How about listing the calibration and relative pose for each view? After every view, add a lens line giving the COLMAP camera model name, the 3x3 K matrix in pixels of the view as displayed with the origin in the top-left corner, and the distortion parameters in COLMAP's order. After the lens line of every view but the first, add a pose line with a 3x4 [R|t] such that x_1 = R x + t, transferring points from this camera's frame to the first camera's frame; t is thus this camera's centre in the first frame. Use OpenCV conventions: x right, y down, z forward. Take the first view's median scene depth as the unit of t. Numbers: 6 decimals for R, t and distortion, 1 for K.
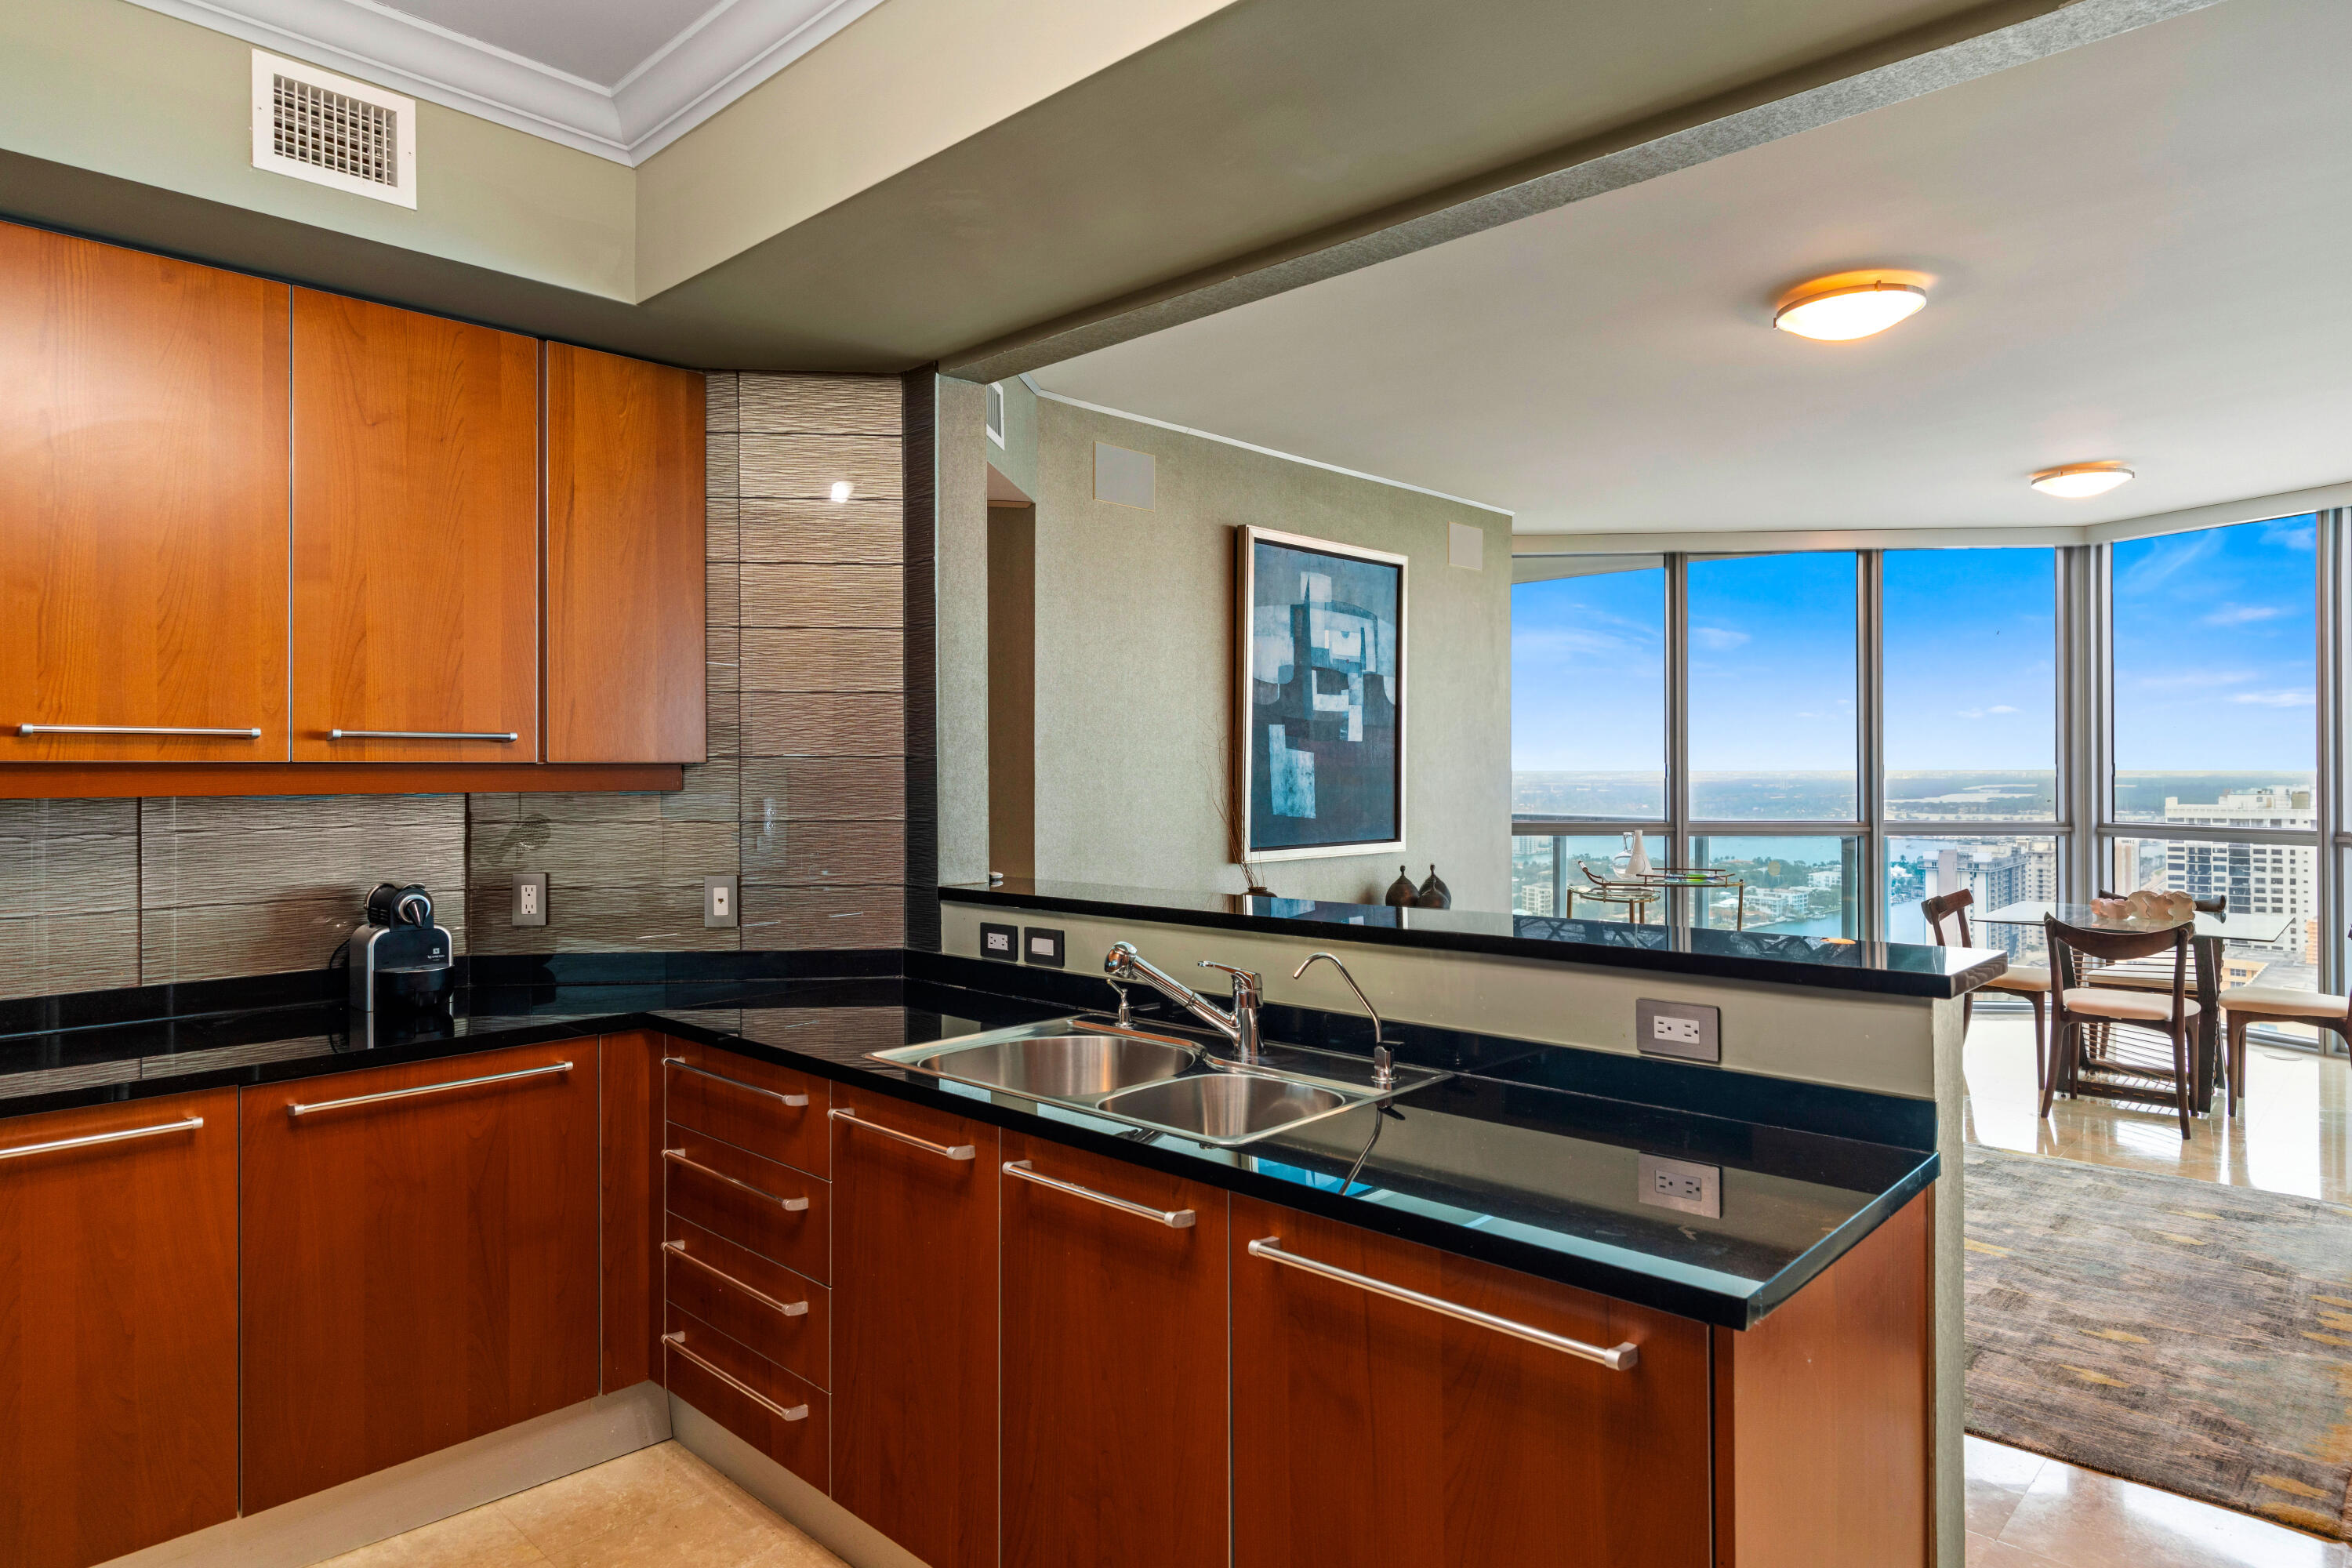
lens RADIAL K [[1374.2, 0, 1179.3], [0, 1374.2, 769.1], [0, 0, 1]] dist [0.008099, -0.001681]
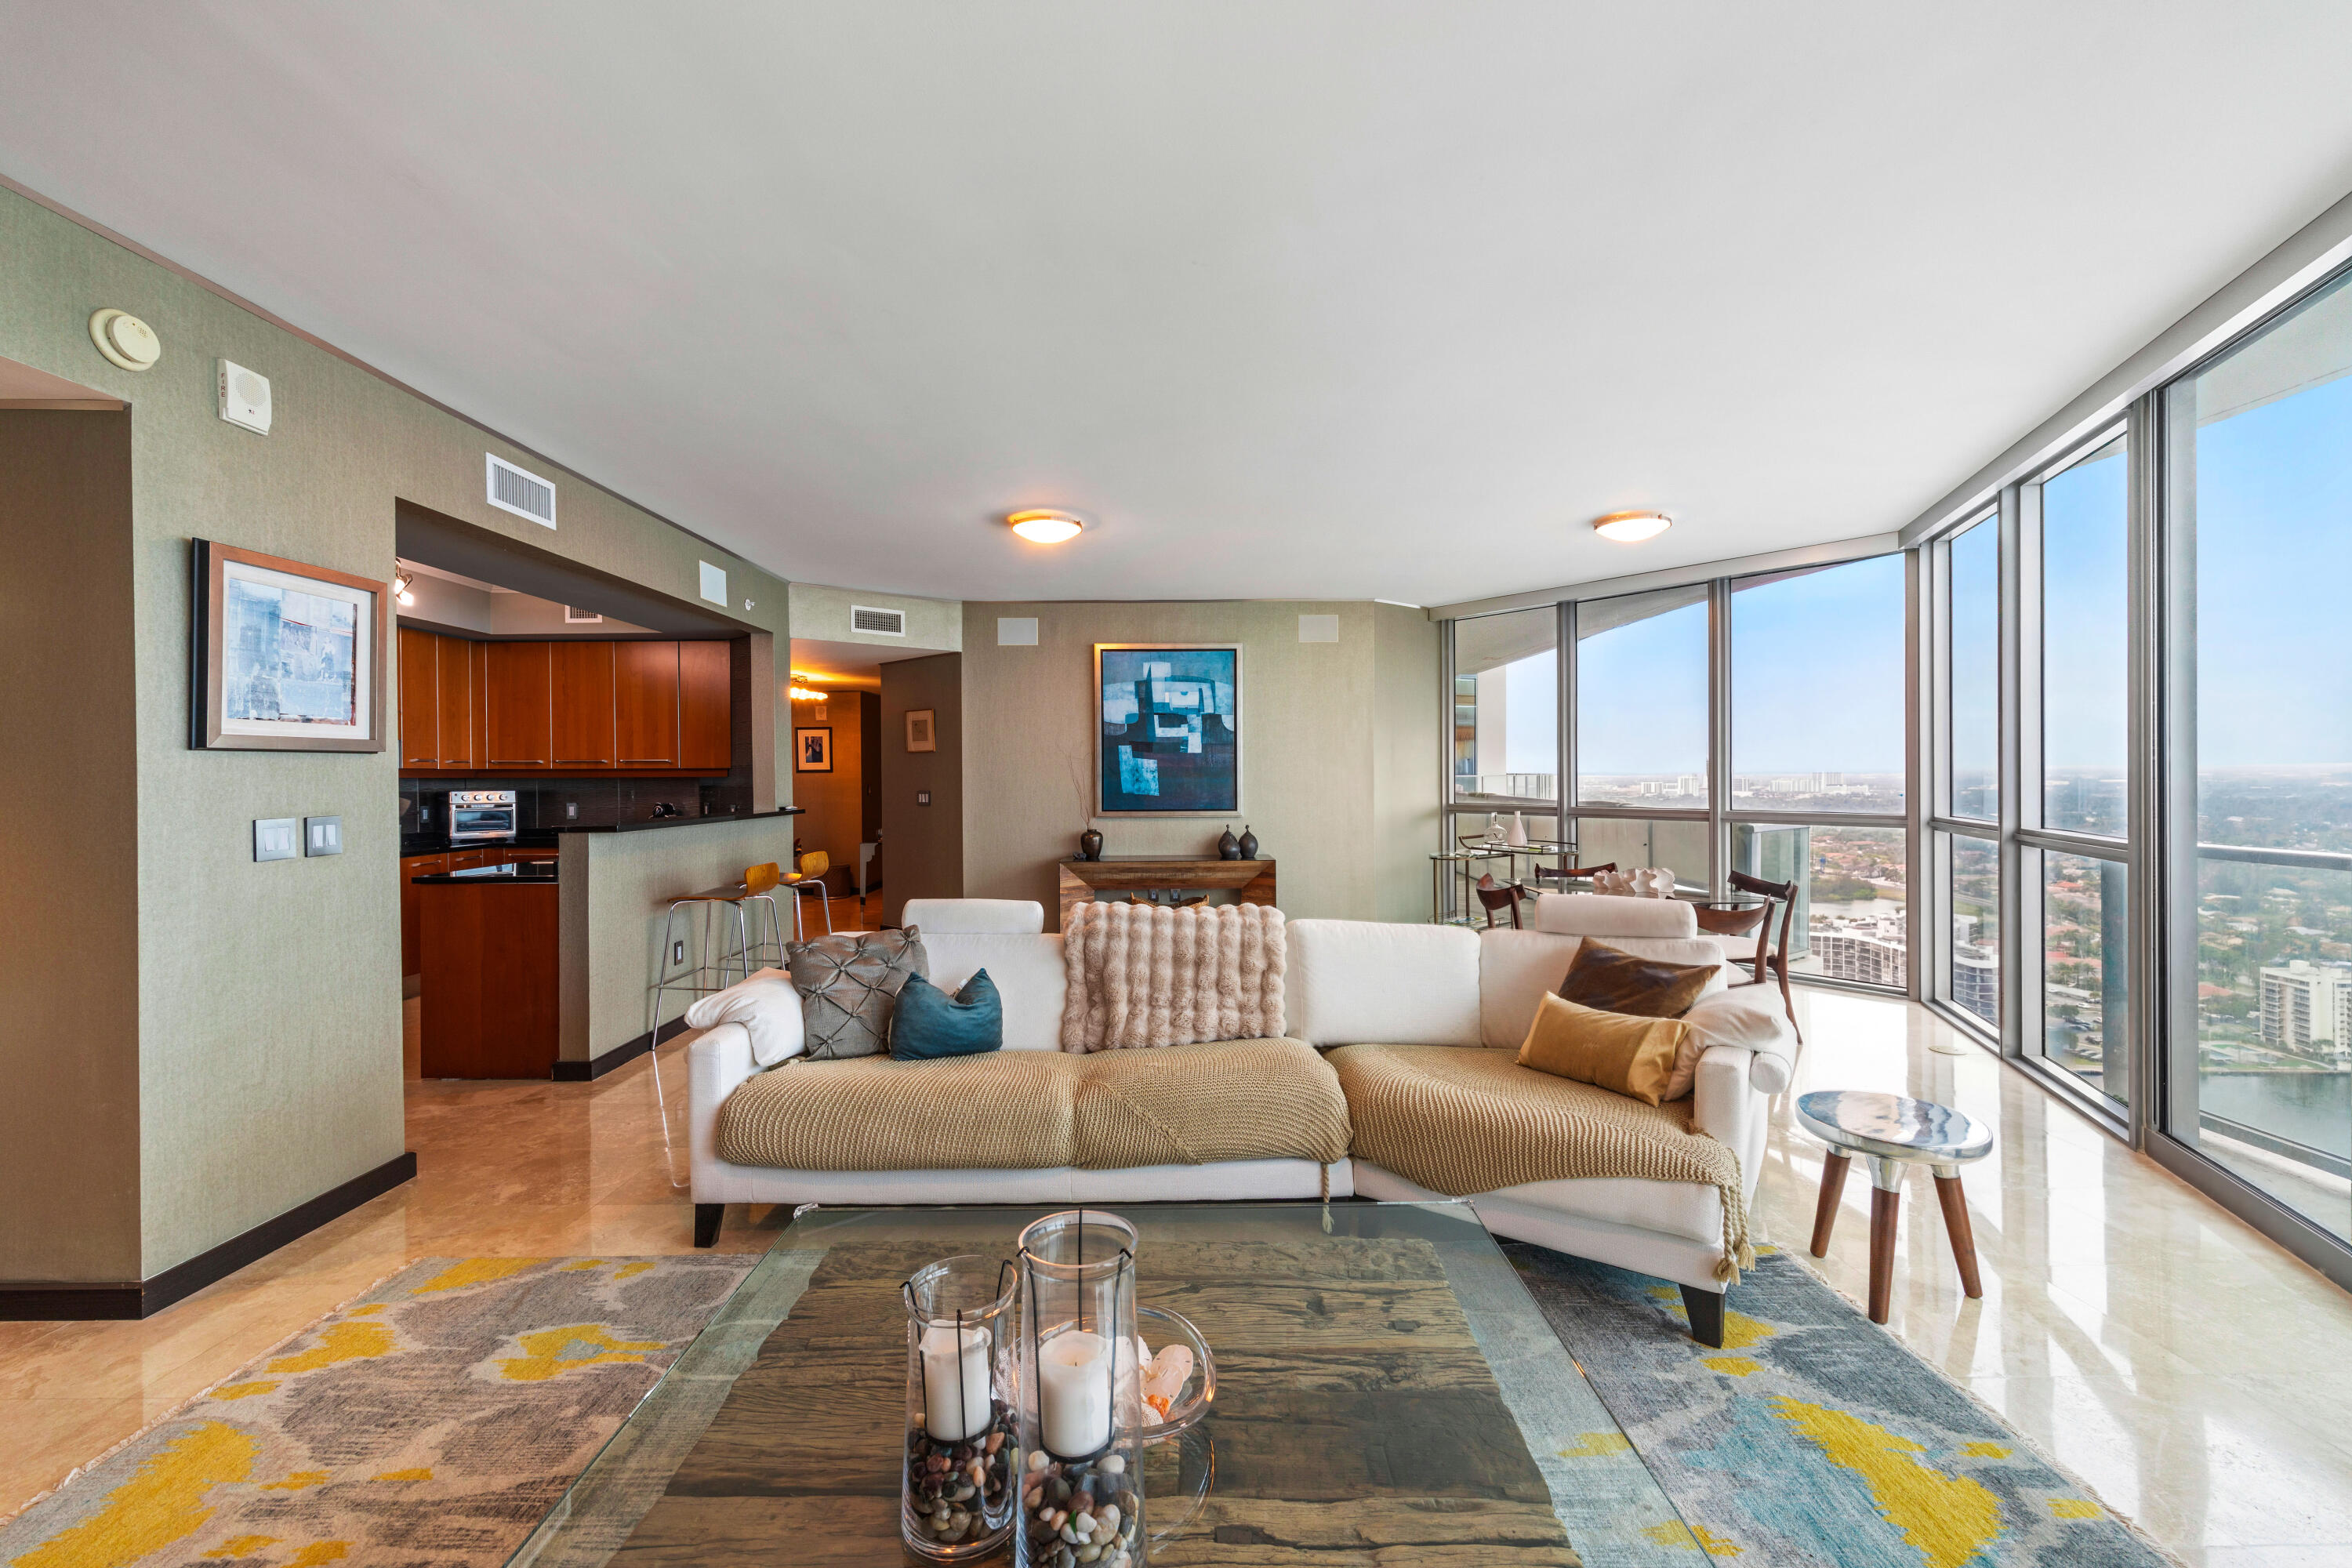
lens RADIAL K [[943.7, 0, 1182.7], [0, 943.7, 780.6], [0, 0, 1]] dist [0.002916, 0.000356]
pose [[0.687923, 0.004374, -0.725770, 1.950282], [0.003839, 0.999946, 0.009666, 0.007133], [0.725774, -0.009436, 0.687869, 0.293218]]
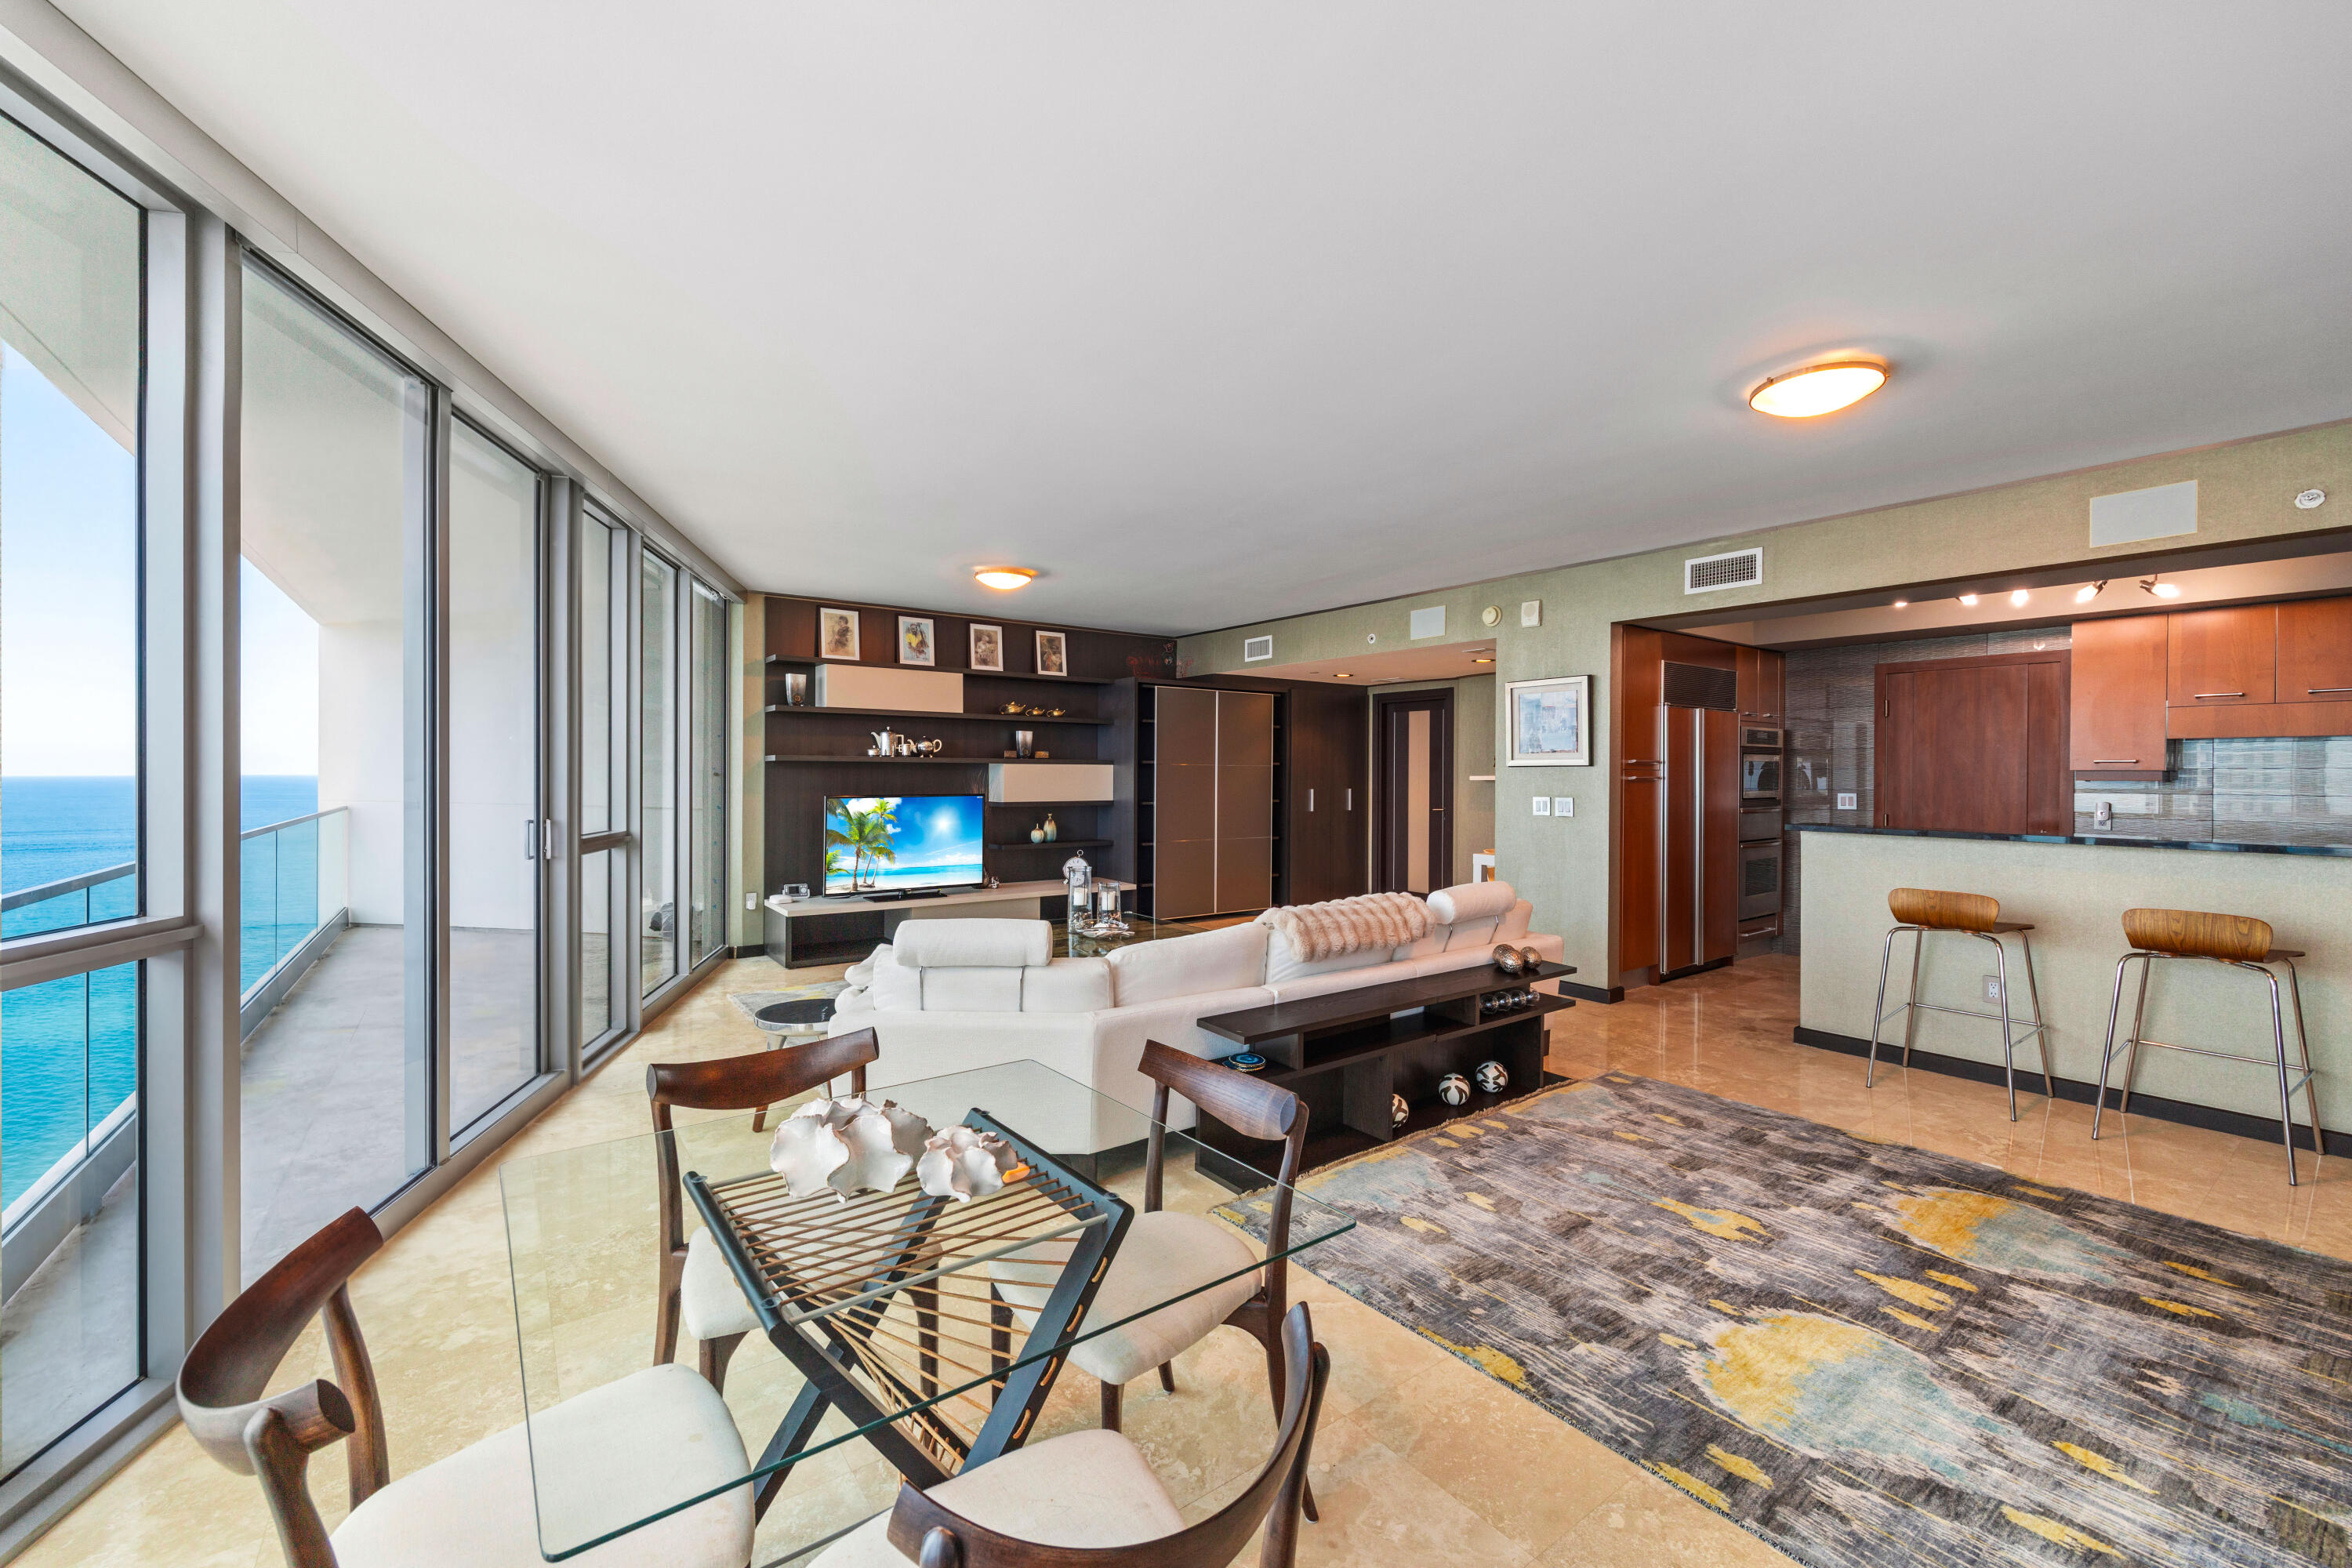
lens RADIAL K [[943.7, 0, 1179.4], [0, 943.7, 778.3], [0, 0, 1]] dist [0.002916, 0.000356]
pose [[-0.984453, 0.000191, 0.175645, 1.106742], [0.001297, 0.999980, 0.006183, -0.003704], [-0.175641, 0.006315, -0.984434, 2.383399]]
